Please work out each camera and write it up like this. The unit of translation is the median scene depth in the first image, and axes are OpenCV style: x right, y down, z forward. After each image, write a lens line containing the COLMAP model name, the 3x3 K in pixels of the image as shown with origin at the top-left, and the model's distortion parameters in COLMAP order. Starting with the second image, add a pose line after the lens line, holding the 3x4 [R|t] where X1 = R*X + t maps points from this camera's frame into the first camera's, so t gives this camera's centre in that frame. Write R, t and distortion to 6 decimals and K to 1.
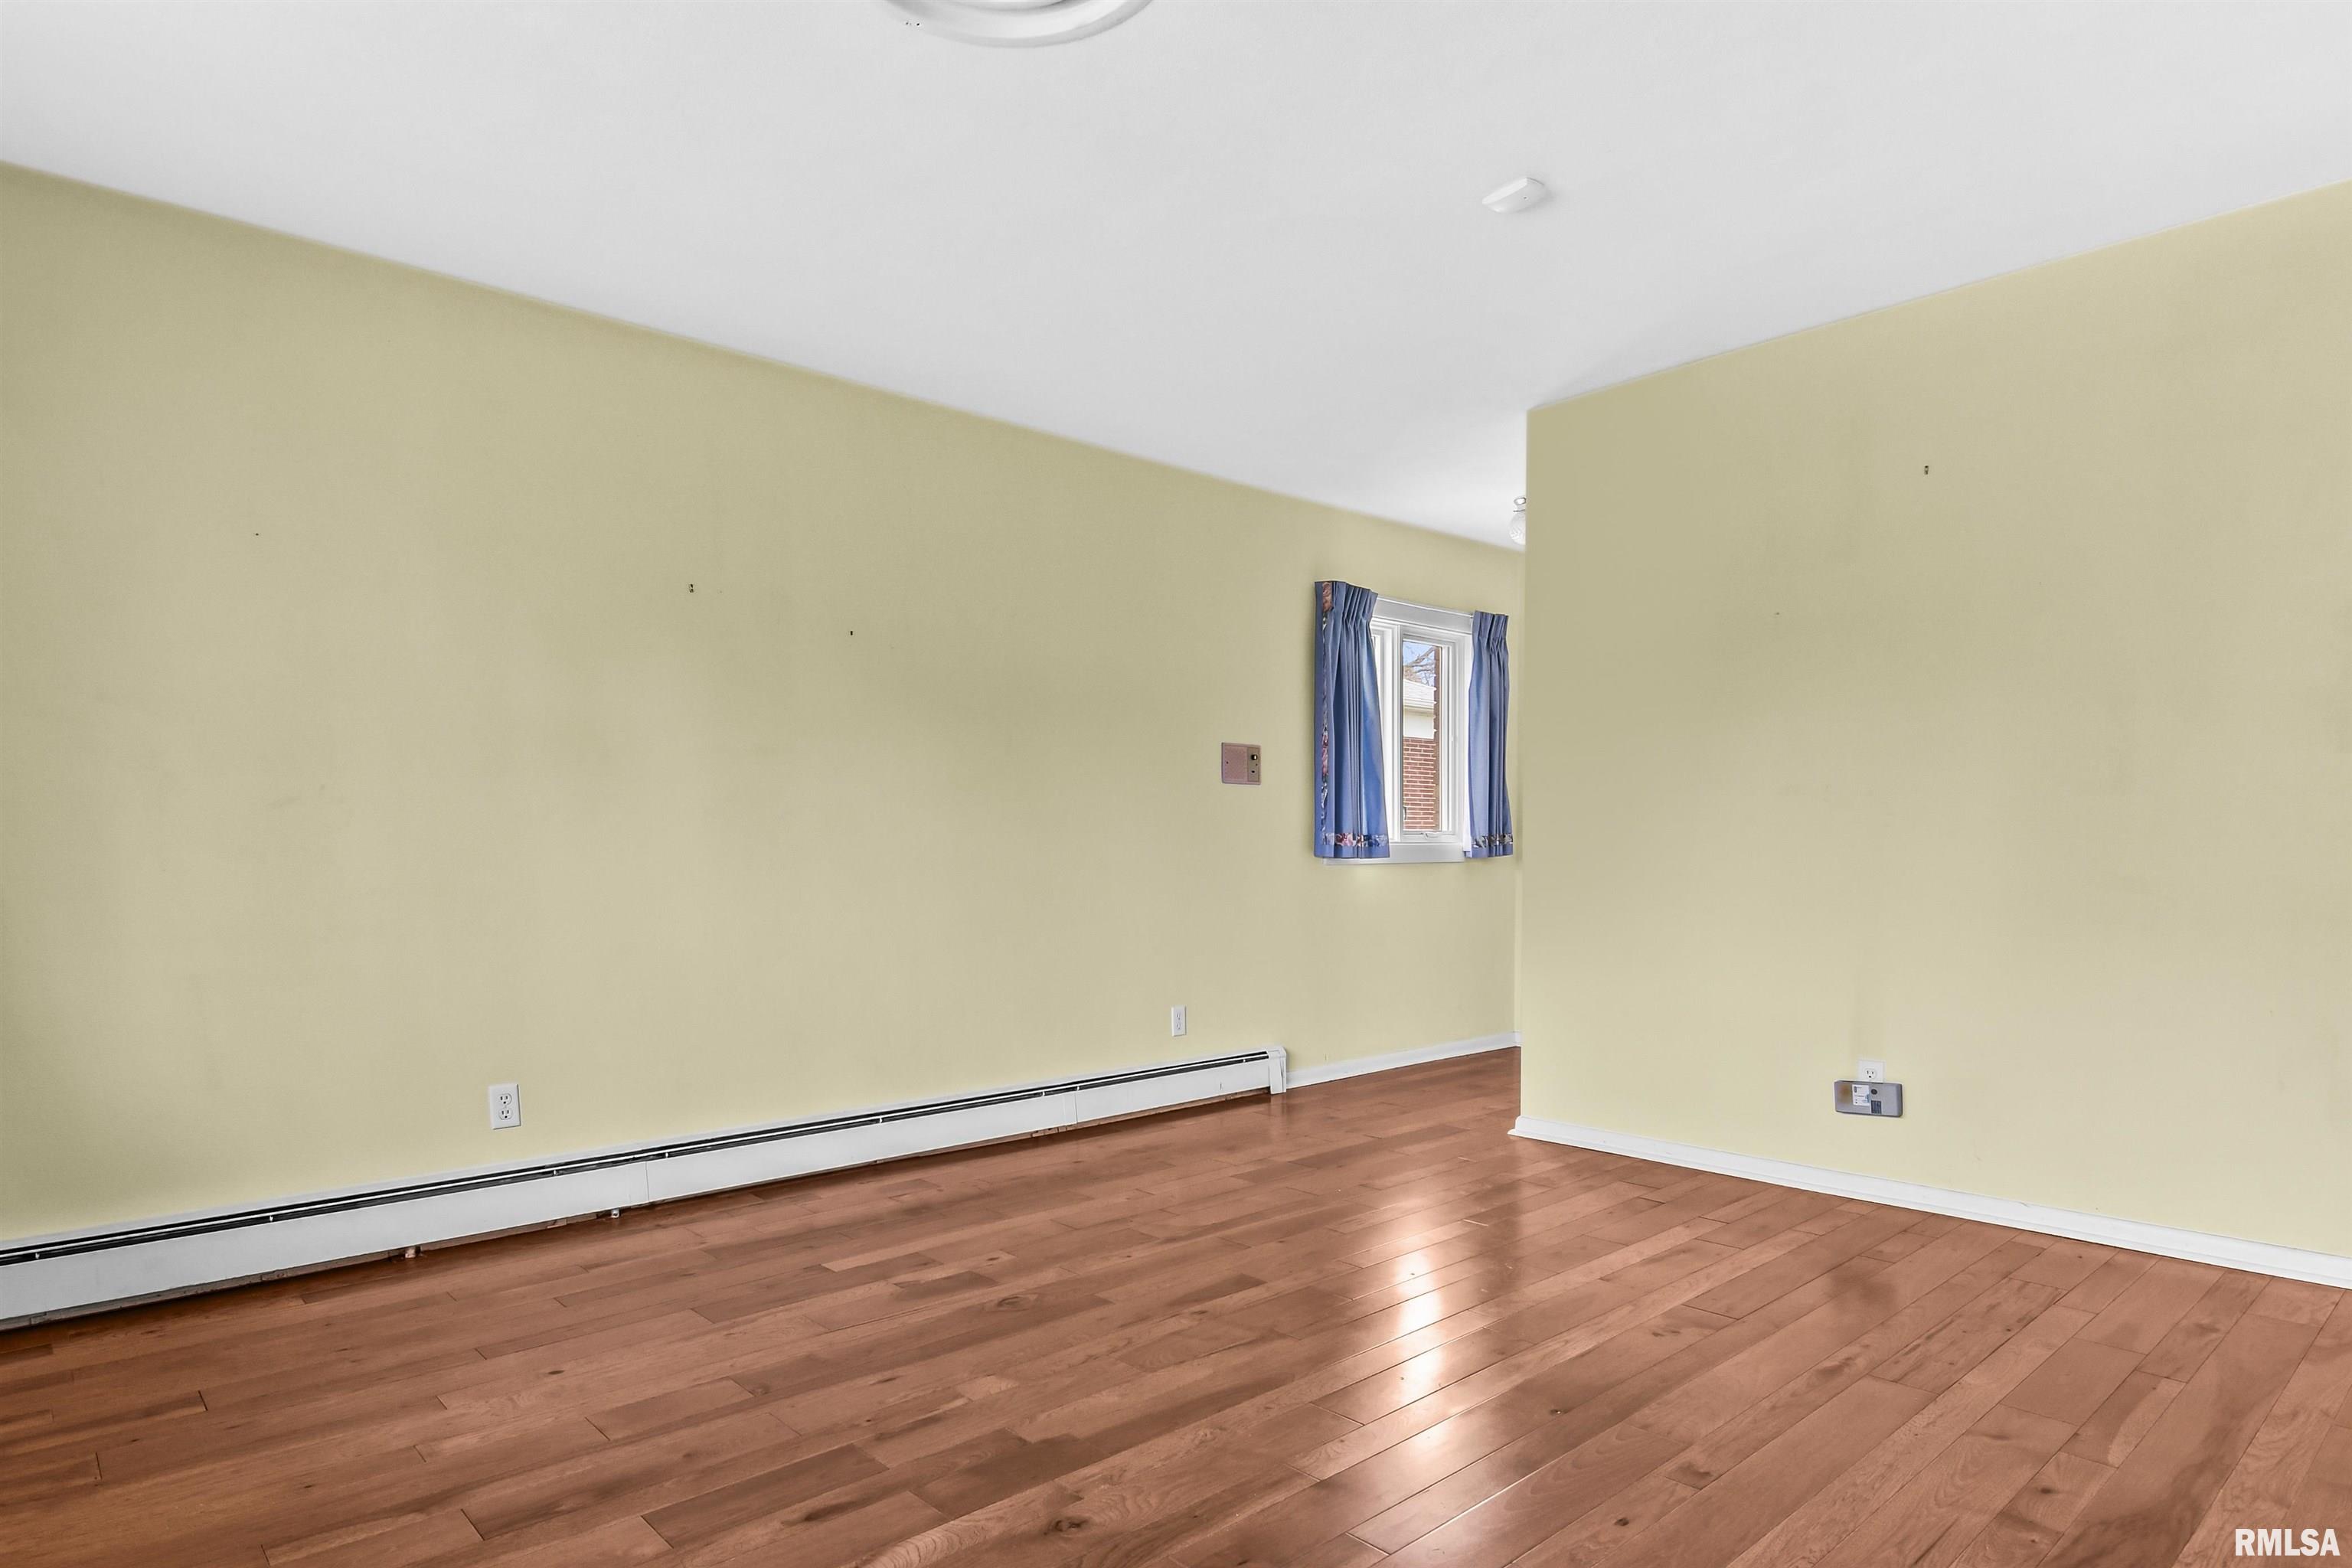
lens RADIAL K [[1250.1, 0, 1177.7], [0, 1250.1, 788.5], [0, 0, 1]] dist [0.012972, -0.000558]
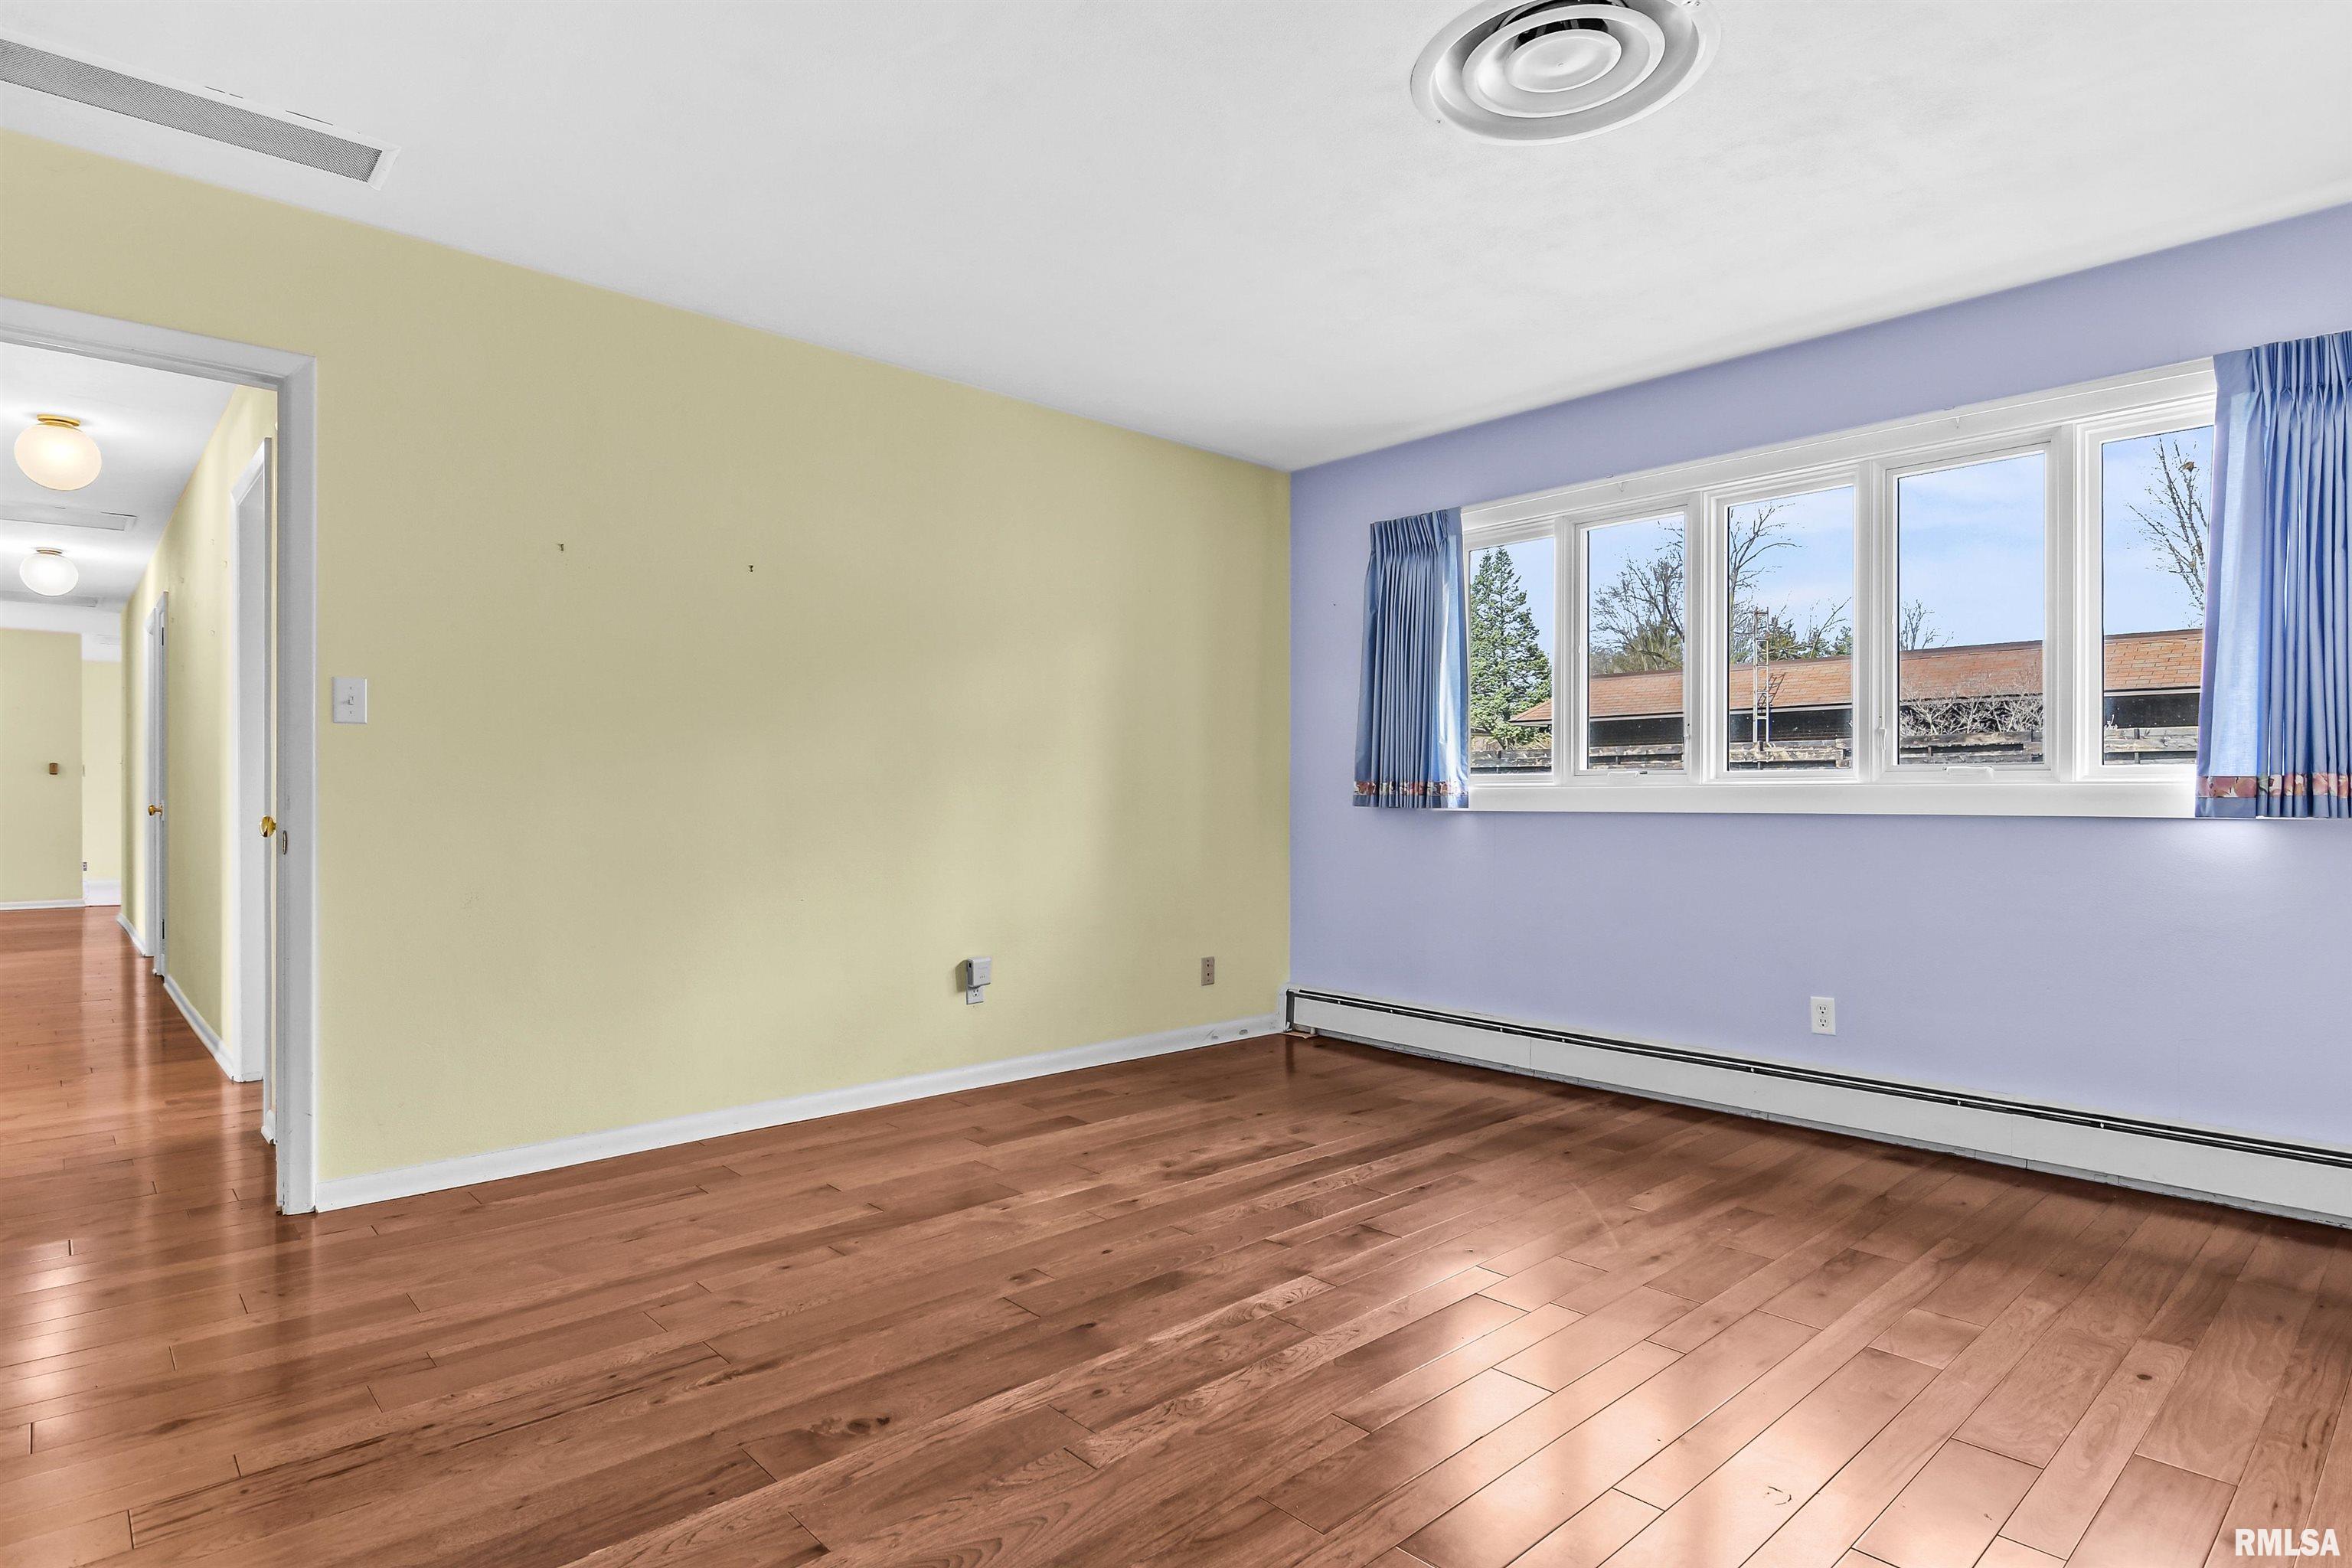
lens RADIAL K [[1250.1, 0, 1177.7], [0, 1250.1, 788.5], [0, 0, 1]] dist [0.012972, -0.000558]
pose [[-0.999880, 0.007705, -0.013462, 0.174413], [0.008385, 0.998656, -0.051155, 0.068148], [0.013050, -0.051262, -0.998600, 1.537553]]
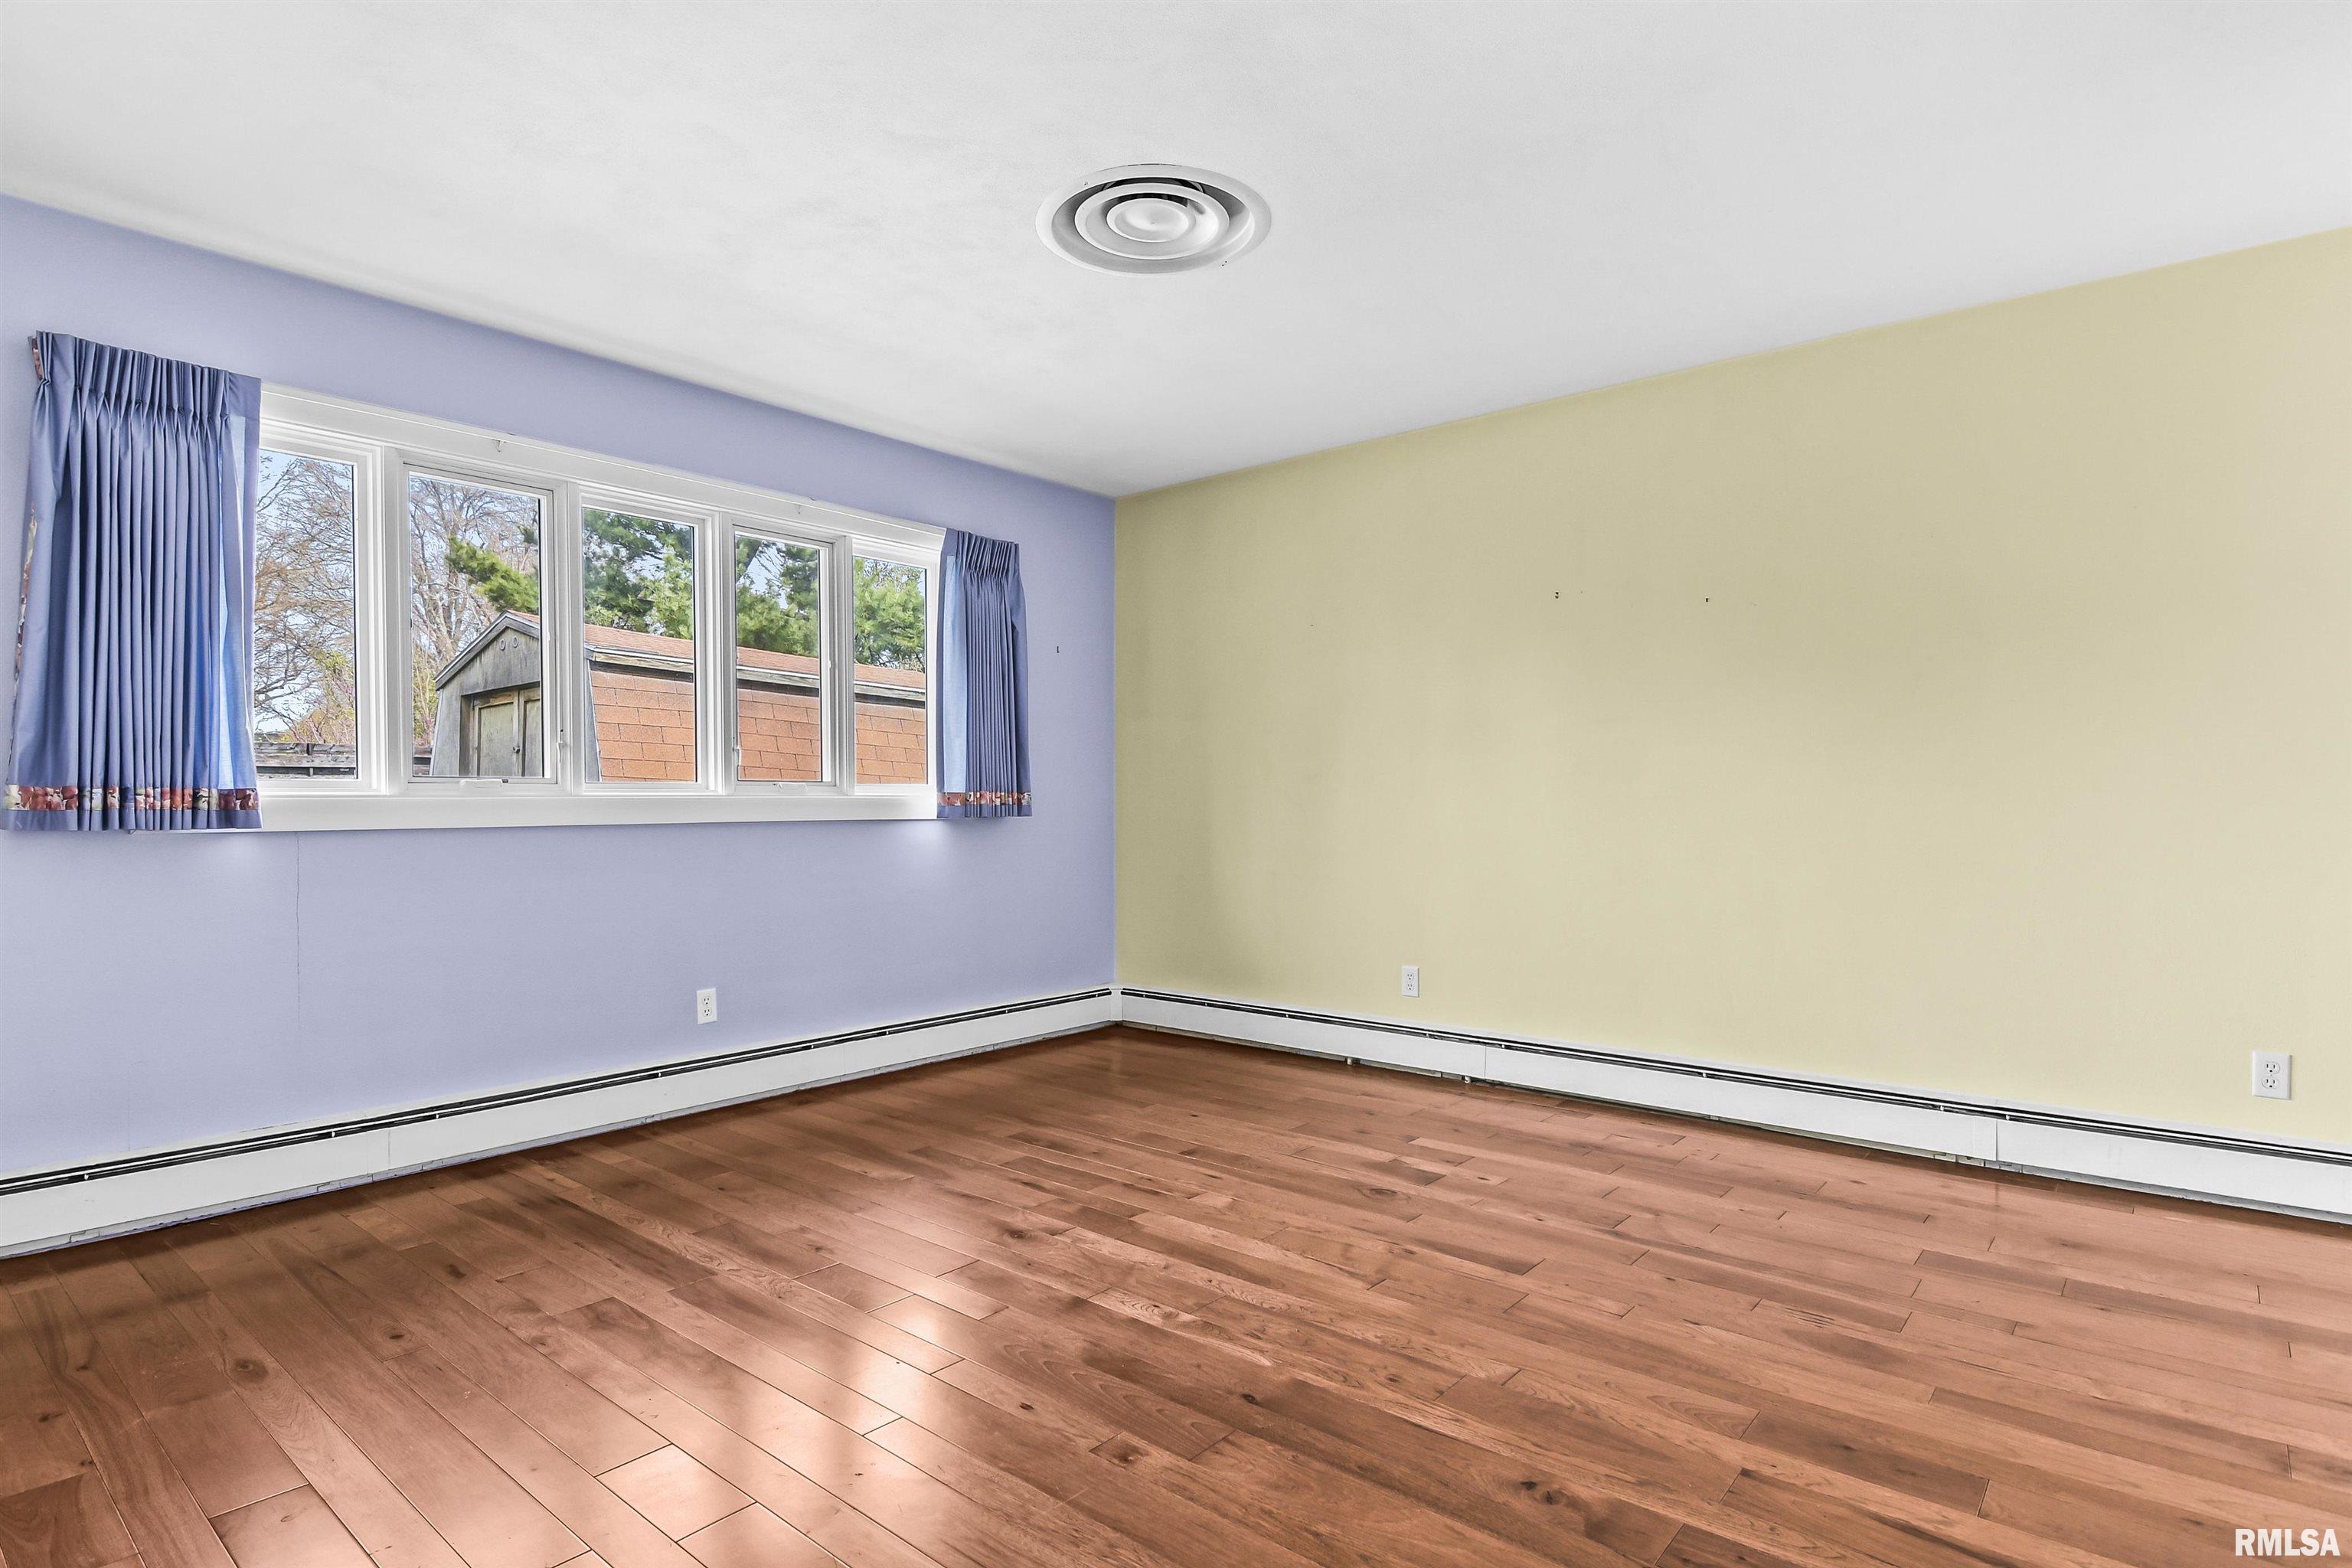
lens RADIAL K [[1203.4, 0, 1146.4], [0, 1203.4, 790.2], [0, 0, 1]] dist [-0.001746, -0.000559]
pose [[0.130622, -0.004570, -0.991422, 0.881837], [0.050091, 0.998743, 0.001996, 0.020745], [0.990166, -0.049922, 0.130687, 0.606477]]
